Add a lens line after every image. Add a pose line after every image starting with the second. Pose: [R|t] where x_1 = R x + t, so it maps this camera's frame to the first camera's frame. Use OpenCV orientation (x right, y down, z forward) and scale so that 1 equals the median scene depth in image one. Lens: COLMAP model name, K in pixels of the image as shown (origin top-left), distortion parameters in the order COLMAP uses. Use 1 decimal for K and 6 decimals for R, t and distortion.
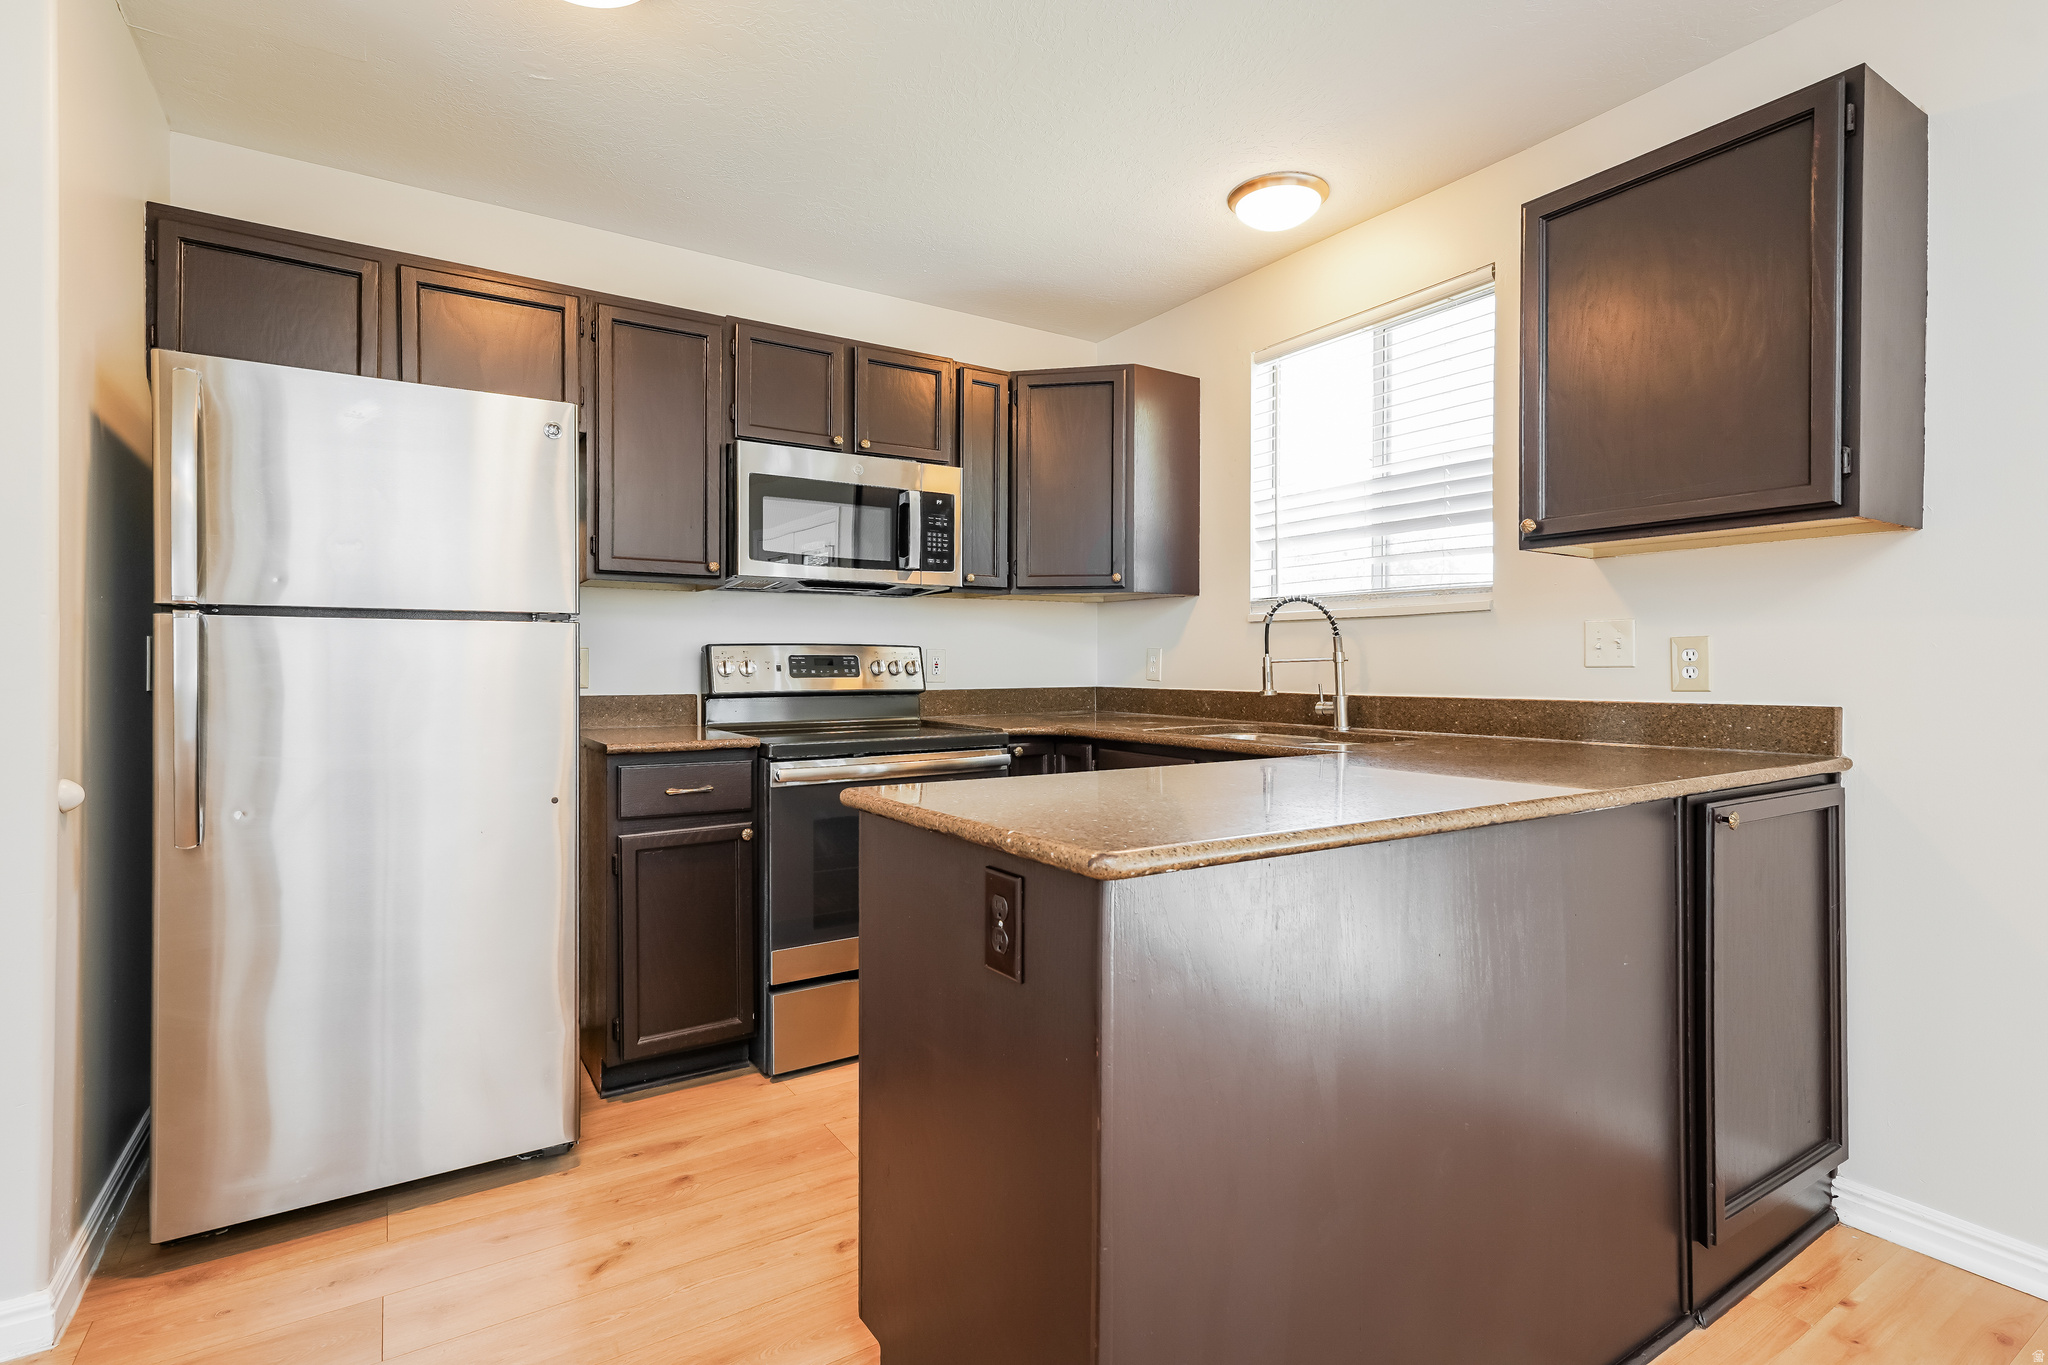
lens RADIAL K [[996.7, 0, 1024.7], [0, 996.7, 671.8], [0, 0, 1]] dist [0.004409, 0.000326]
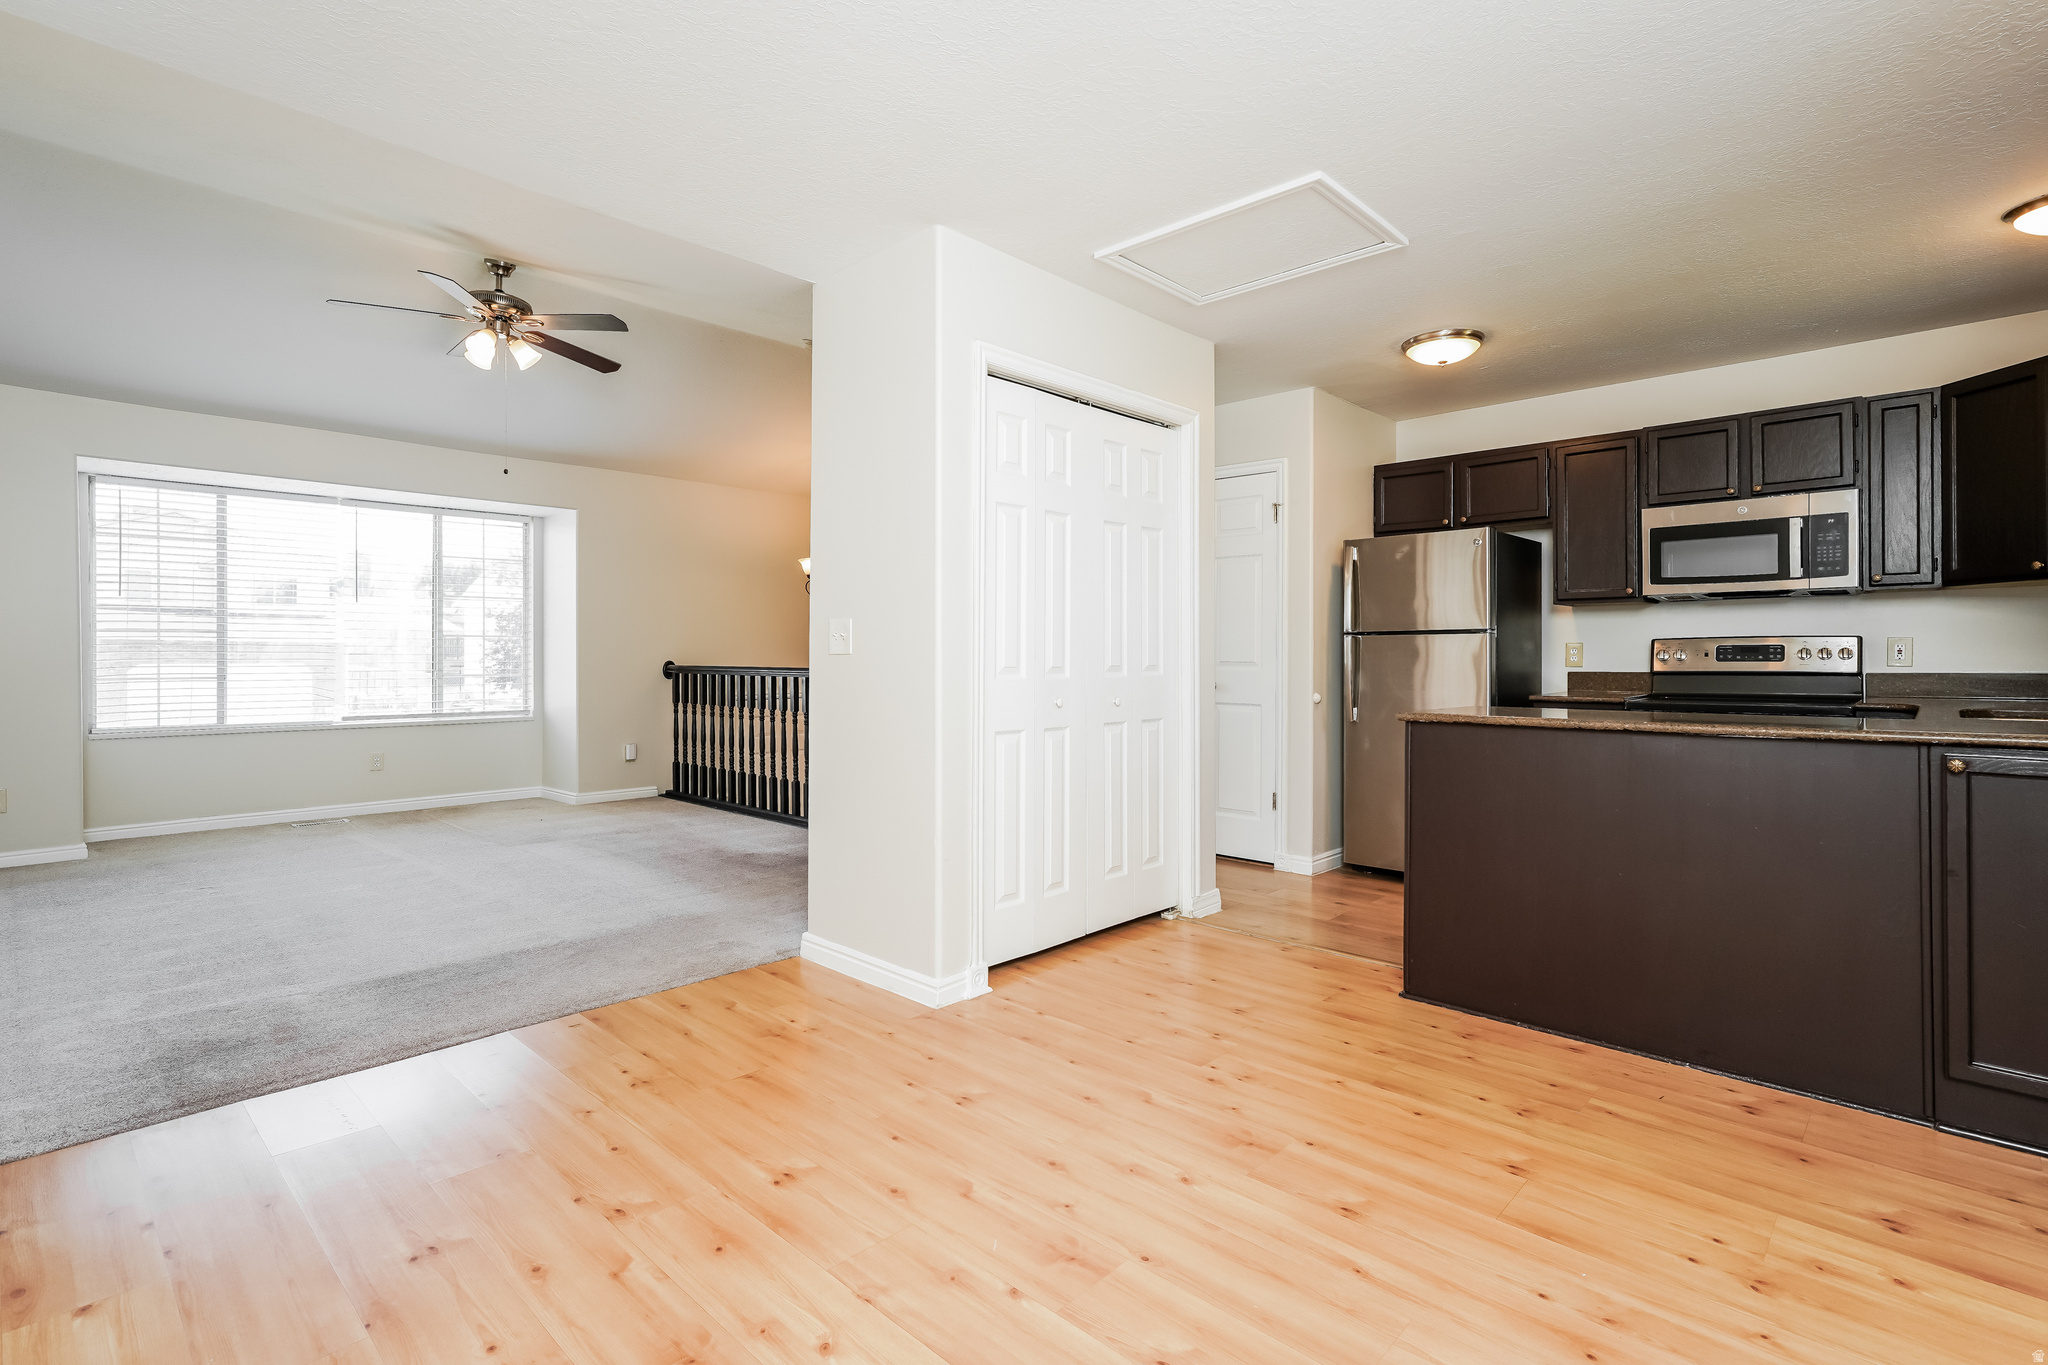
lens RADIAL K [[996.7, 0, 1026.0], [0, 996.7, 665.5], [0, 0, 1]] dist [0.004409, 0.000326]
pose [[0.203581, 0.007577, -0.979029, 0.934457], [-0.002462, 0.999971, 0.007227, 0.003723], [0.979055, 0.000939, 0.203594, -0.234094]]
